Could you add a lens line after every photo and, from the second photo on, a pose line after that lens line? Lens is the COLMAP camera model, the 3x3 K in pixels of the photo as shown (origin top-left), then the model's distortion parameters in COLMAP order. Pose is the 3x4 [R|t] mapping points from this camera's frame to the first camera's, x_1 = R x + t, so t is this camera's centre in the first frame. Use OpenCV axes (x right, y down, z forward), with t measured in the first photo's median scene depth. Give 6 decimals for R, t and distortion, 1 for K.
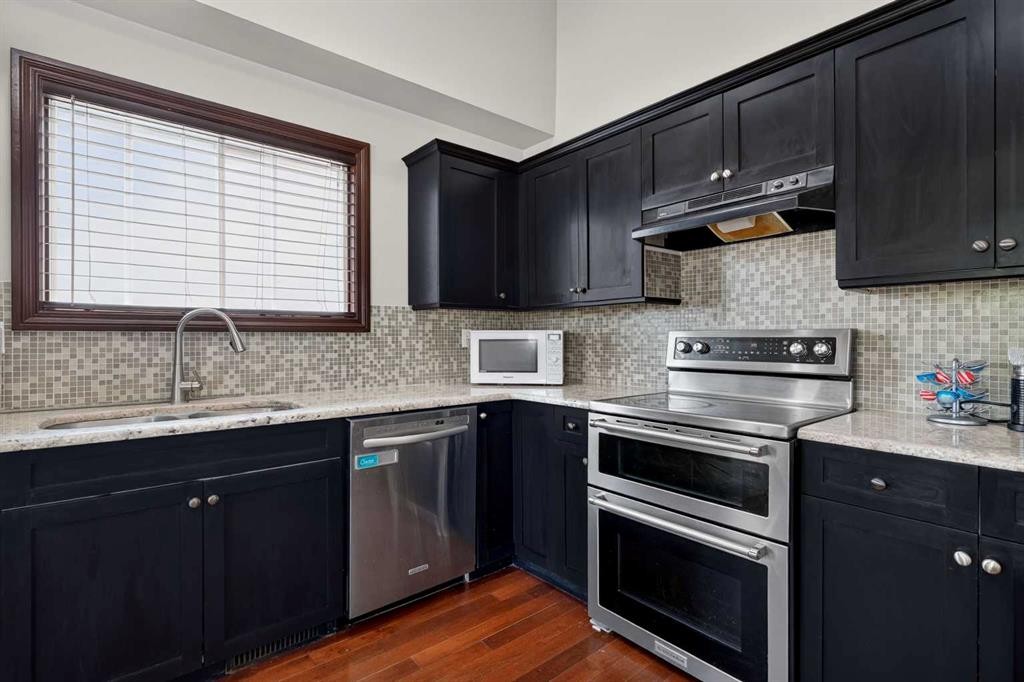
lens RADIAL K [[486.8, 0, 512.0], [0, 486.8, 341.0], [0, 0, 1]] dist [0.008388, -0.008008]
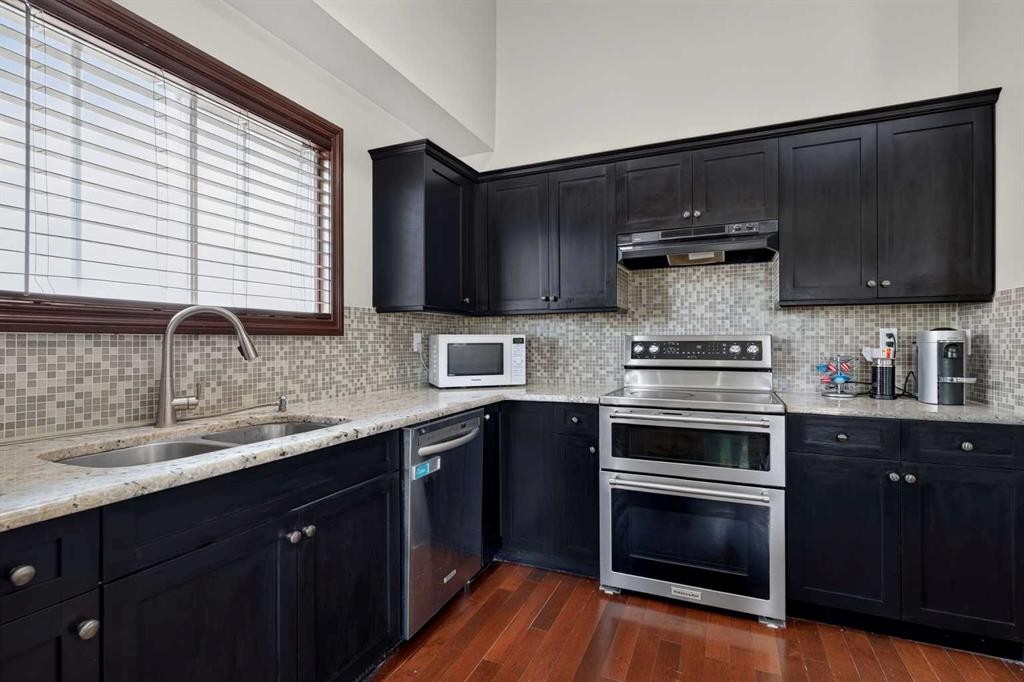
lens RADIAL K [[486.0, 0, 510.5], [0, 486.0, 342.7], [0, 0, 1]] dist [0.004491, -0.007113]
pose [[0.897171, -0.001876, 0.441679, -0.471772], [0.004150, 0.999983, -0.004182, 0.000048], [-0.441664, 0.005585, 0.897163, 0.054484]]
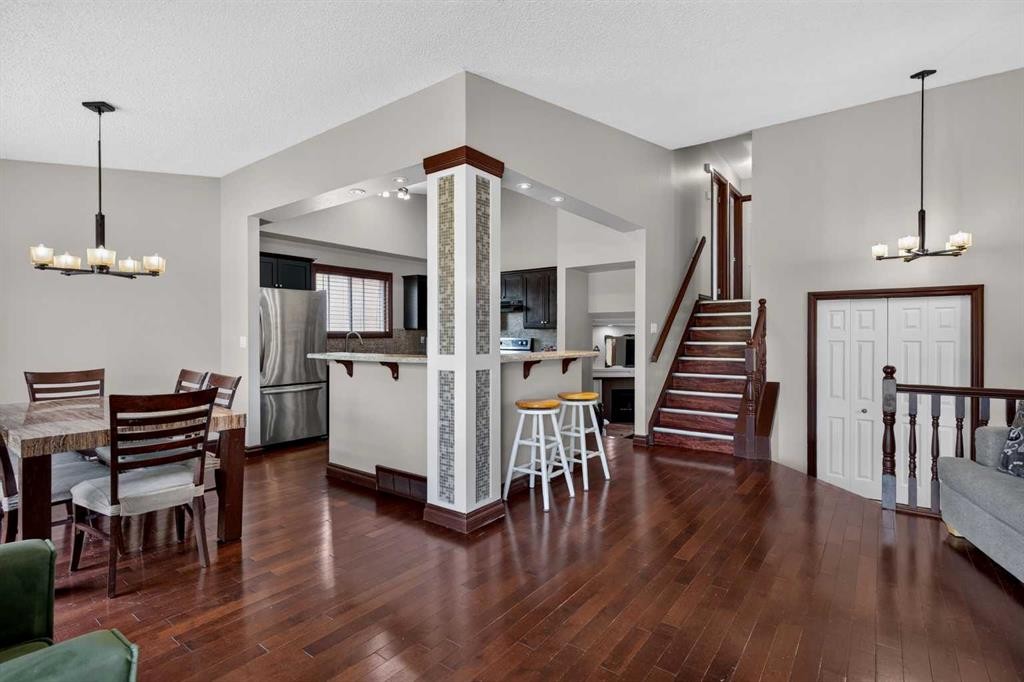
lens RADIAL K [[486.8, 0, 512.0], [0, 486.8, 341.0], [0, 0, 1]] dist [0.008388, -0.008008]
pose [[0.975110, -0.003921, 0.221685, -0.277244], [0.002667, 0.999979, 0.005954, -0.018997], [-0.221703, -0.005215, 0.975100, -2.270462]]
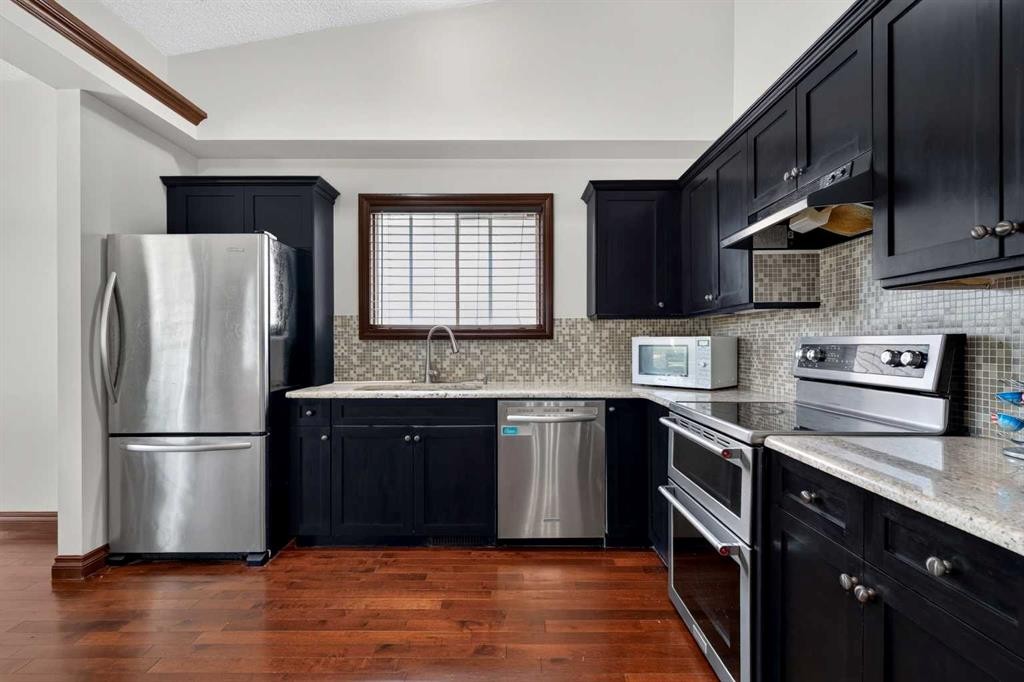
lens RADIAL K [[486.8, 0, 512.0], [0, 486.8, 341.0], [0, 0, 1]] dist [0.008388, -0.008008]
pose [[0.766701, -0.001831, -0.642001, 0.520888], [-0.003016, 0.999975, -0.006454, -0.005059], [0.641997, 0.006884, 0.766676, -0.071331]]
